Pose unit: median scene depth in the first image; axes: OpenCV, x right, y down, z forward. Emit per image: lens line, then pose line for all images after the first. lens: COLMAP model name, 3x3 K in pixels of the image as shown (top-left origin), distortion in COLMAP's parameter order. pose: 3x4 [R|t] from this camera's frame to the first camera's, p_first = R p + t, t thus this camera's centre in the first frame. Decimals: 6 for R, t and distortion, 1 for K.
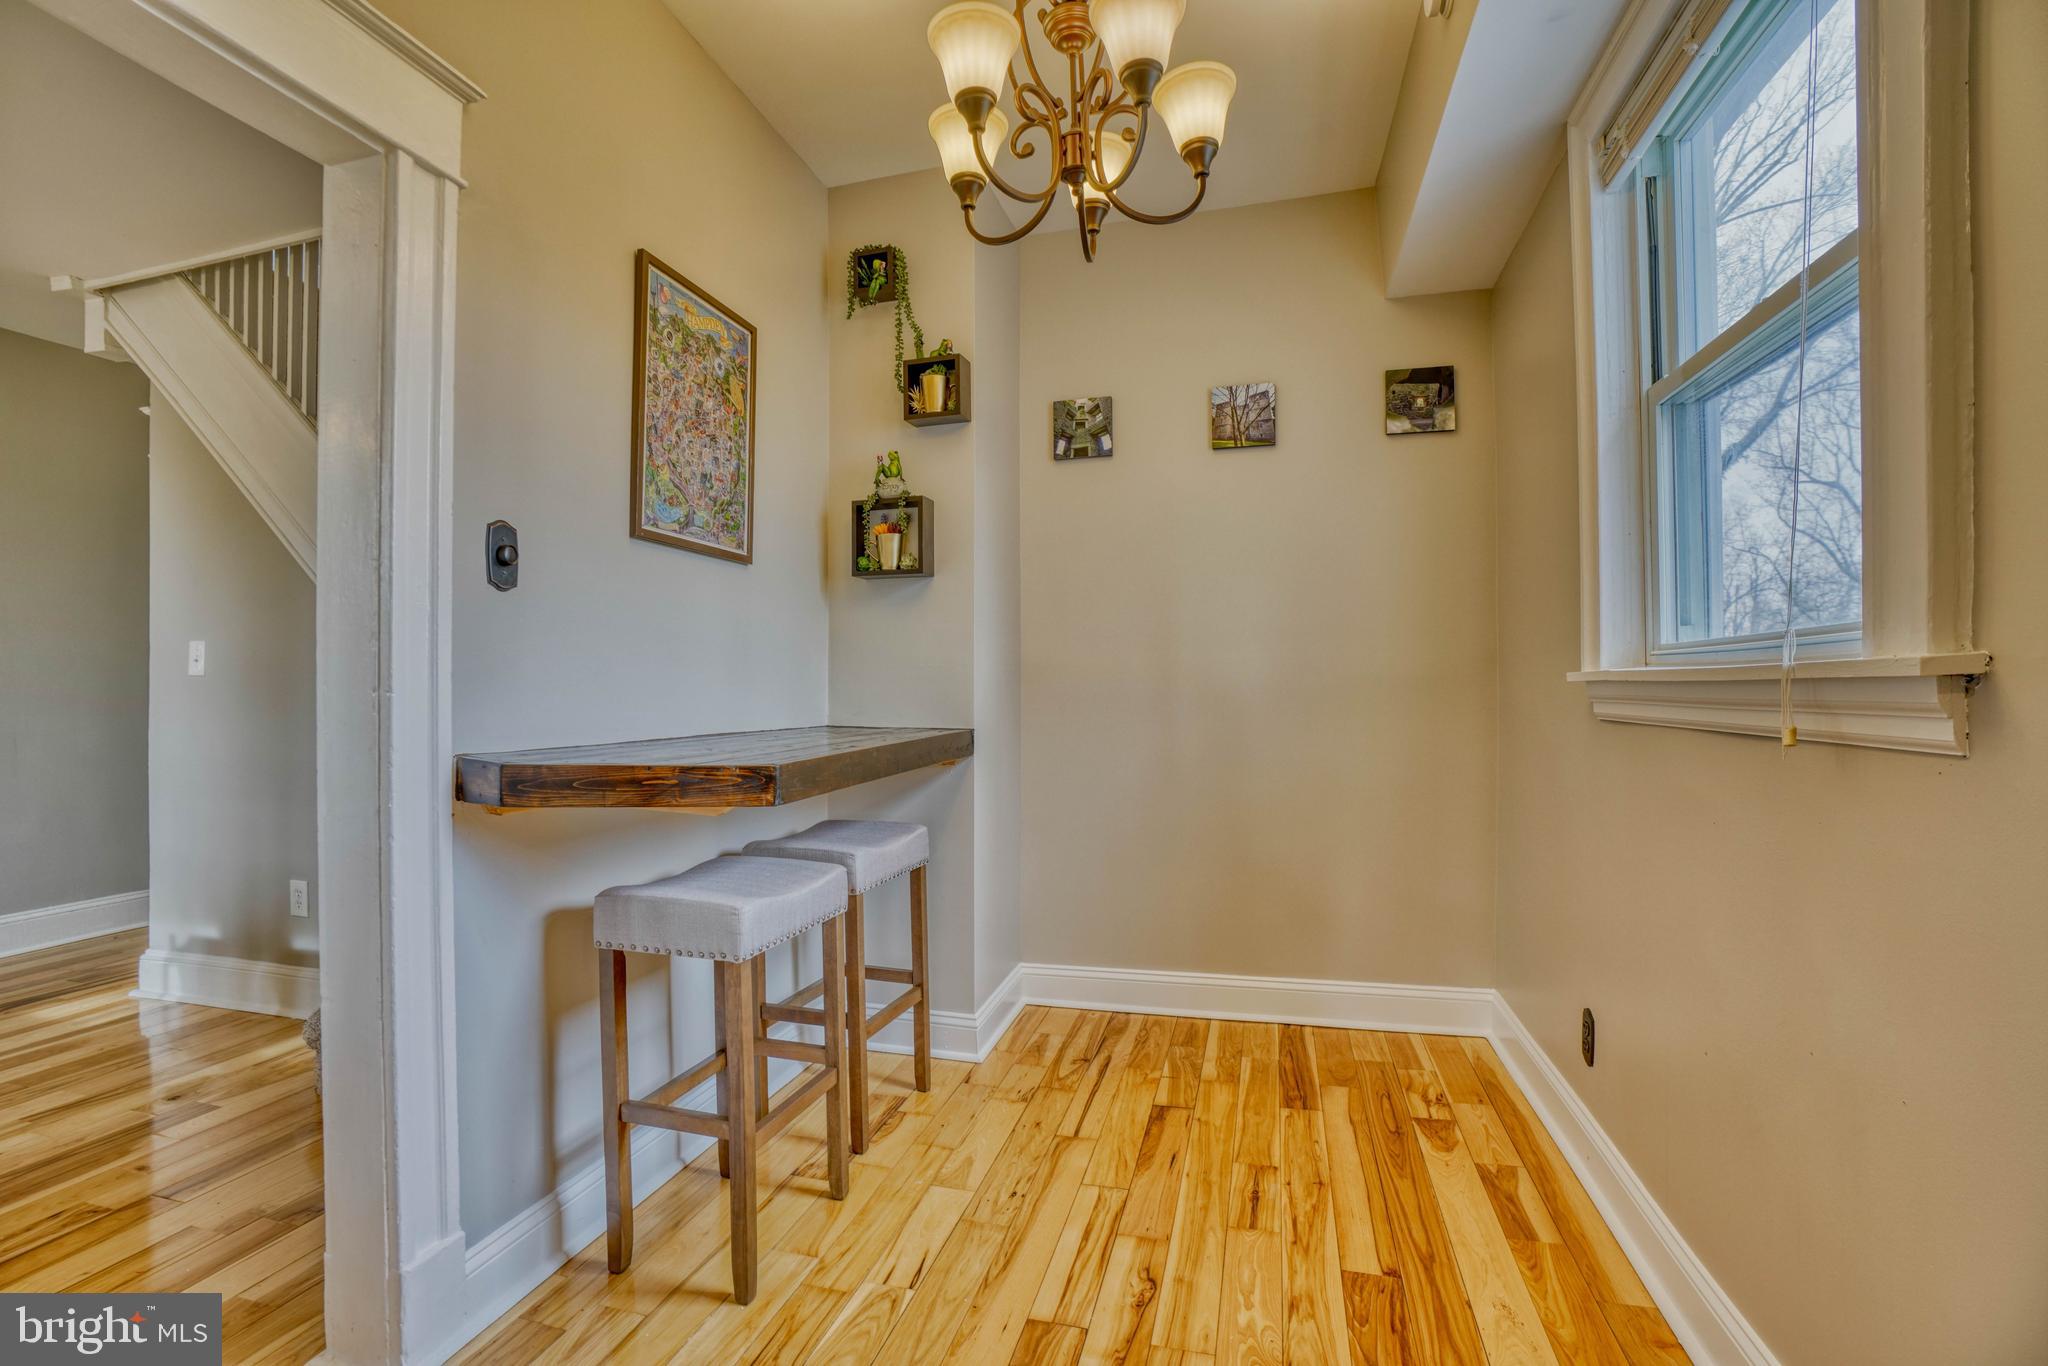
lens RADIAL K [[949.3, 0, 975.9], [0, 949.3, 685.0], [0, 0, 1]] dist [-0.071228, 0.024452]
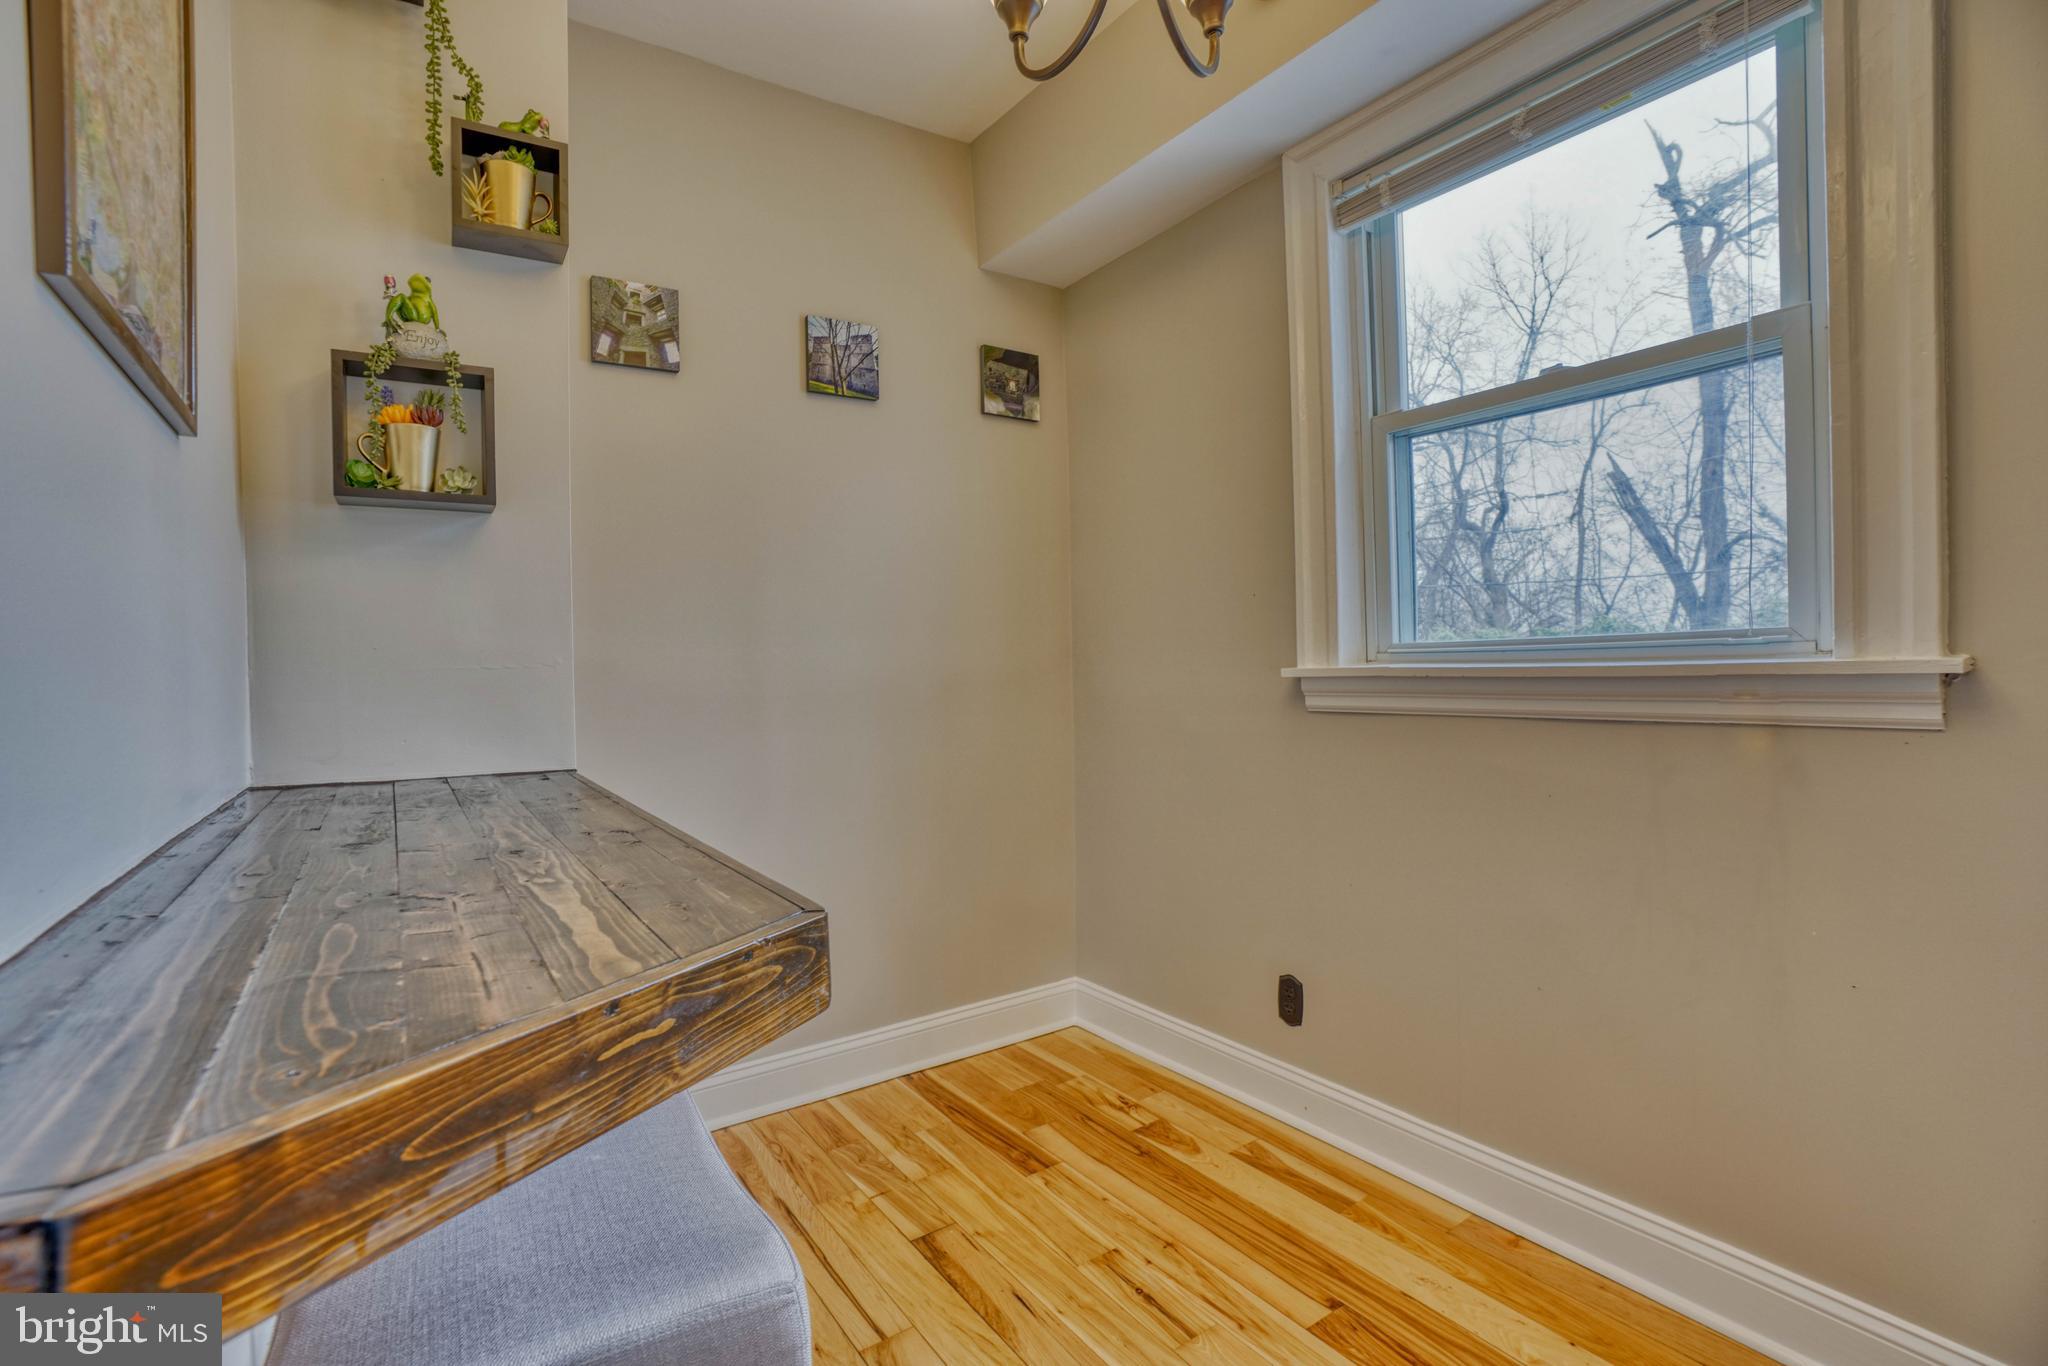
lens RADIAL K [[949.3, 0, 1033.3], [0, 949.3, 689.0], [0, 0, 1]] dist [-0.071228, 0.024452]
pose [[0.627769, -0.028075, 0.777893, -0.282948], [0.018434, 0.999605, 0.021201, -0.013226], [-0.778181, 0.001030, 0.628039, 0.391063]]
